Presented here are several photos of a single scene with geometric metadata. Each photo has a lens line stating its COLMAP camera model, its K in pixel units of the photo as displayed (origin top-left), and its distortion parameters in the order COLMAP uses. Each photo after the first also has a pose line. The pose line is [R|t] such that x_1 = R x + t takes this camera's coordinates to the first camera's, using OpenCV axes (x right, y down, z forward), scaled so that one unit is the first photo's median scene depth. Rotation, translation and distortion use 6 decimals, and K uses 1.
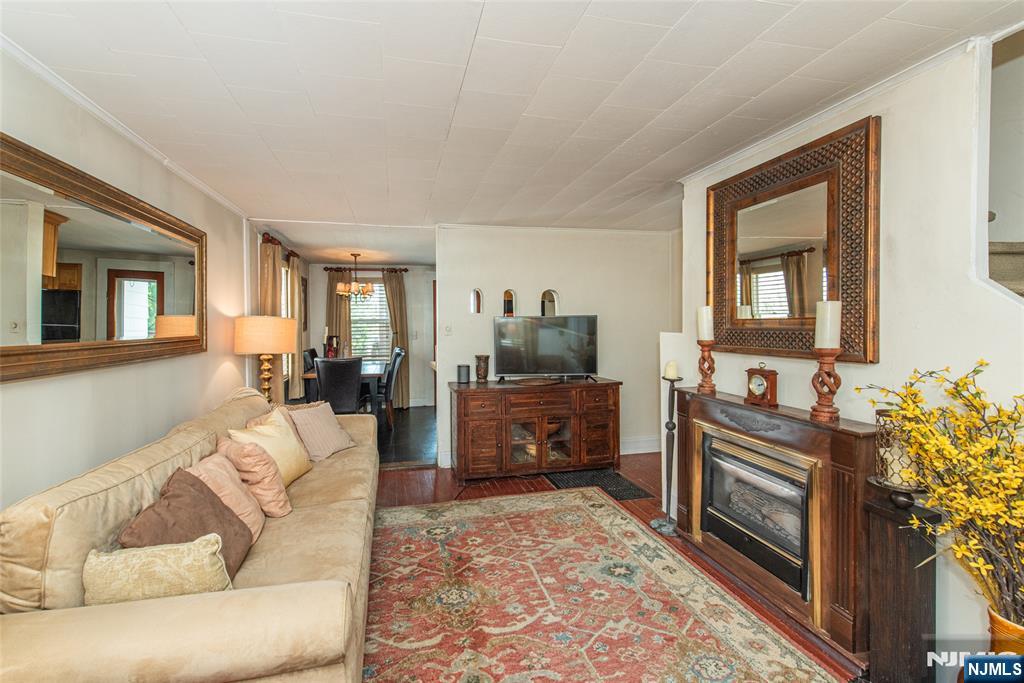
lens RADIAL K [[418.0, 0, 480.2], [0, 418.0, 332.8], [0, 0, 1]] dist [0.002434, 0.000205]
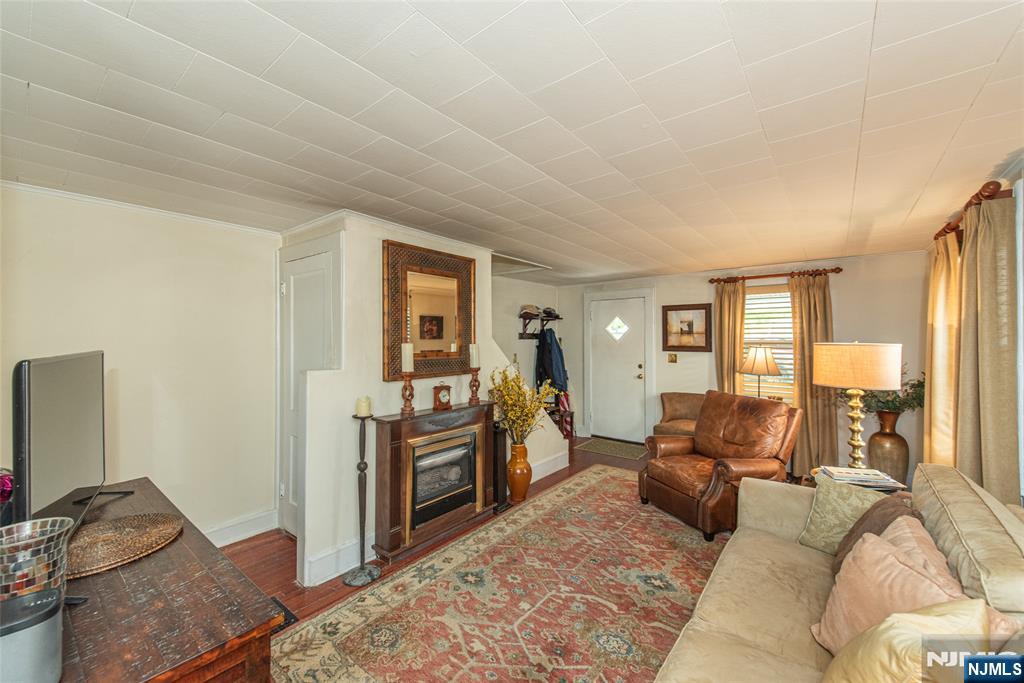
lens RADIAL K [[405.4, 0, 512.0], [0, 405.4, 341.5], [0, 0, 1]] dist [0.012077, 0.000076]
pose [[-0.642768, 0.006384, 0.766034, -0.543261], [0.023563, 0.999657, 0.011441, -0.074585], [-0.765698, 0.025403, -0.642698, 1.503282]]
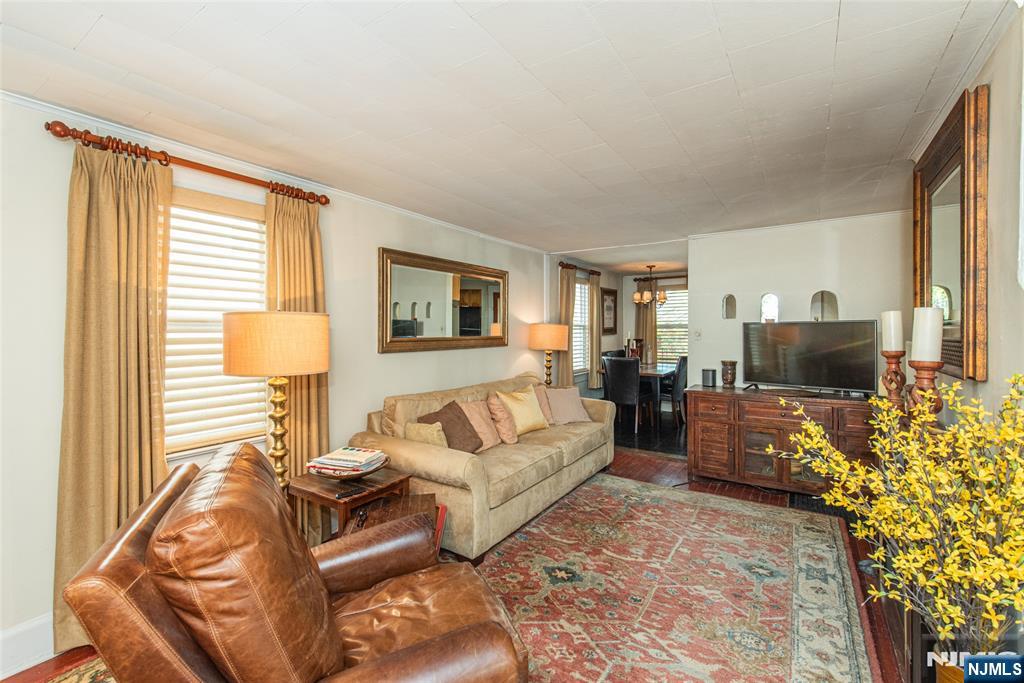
lens RADIAL K [[442.4, 0, 512.0], [0, 442.4, 341.5], [0, 0, 1]] dist [0.001830, -0.000251]
pose [[0.703713, 0.026142, -0.710003, 0.620151], [-0.019638, 0.999657, 0.017343, -0.001509], [0.710213, 0.001739, 0.703985, -0.188549]]
